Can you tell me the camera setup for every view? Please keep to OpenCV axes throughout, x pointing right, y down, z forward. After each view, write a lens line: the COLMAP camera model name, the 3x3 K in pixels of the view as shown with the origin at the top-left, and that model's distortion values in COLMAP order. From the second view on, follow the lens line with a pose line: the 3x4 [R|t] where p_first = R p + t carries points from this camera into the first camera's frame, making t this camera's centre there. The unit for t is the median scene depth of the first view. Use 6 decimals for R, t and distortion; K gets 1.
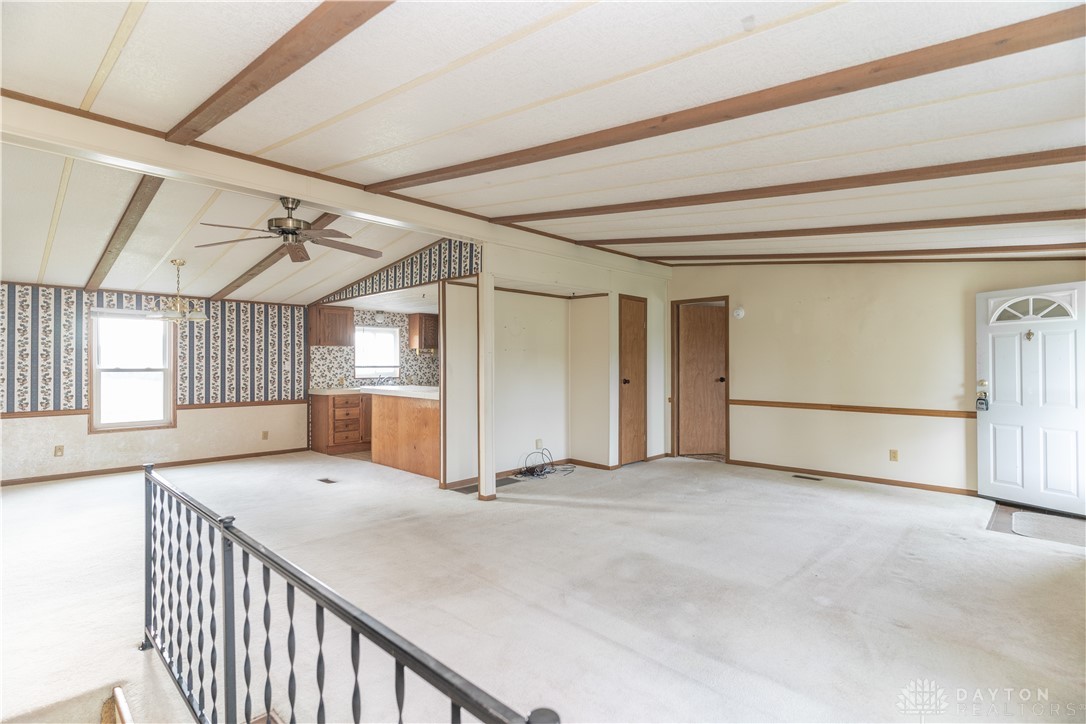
lens RADIAL K [[526.4, 0, 543.0], [0, 526.4, 362.0], [0, 0, 1]] dist [0.003306, -0.004876]
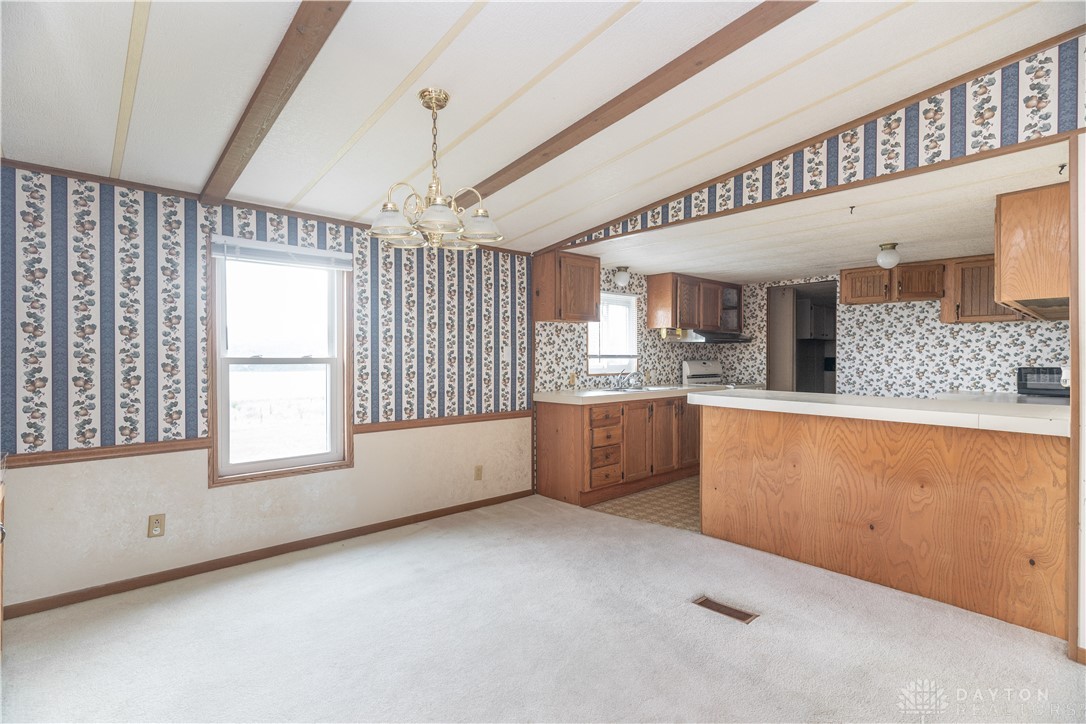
lens RADIAL K [[526.4, 0, 543.0], [0, 526.4, 362.0], [0, 0, 1]] dist [0.003306, -0.004876]
pose [[0.997342, 0.001485, -0.072841, -0.493921], [-0.000425, 0.999894, 0.014564, 0.009105], [0.072855, -0.014494, 0.997237, 0.506965]]
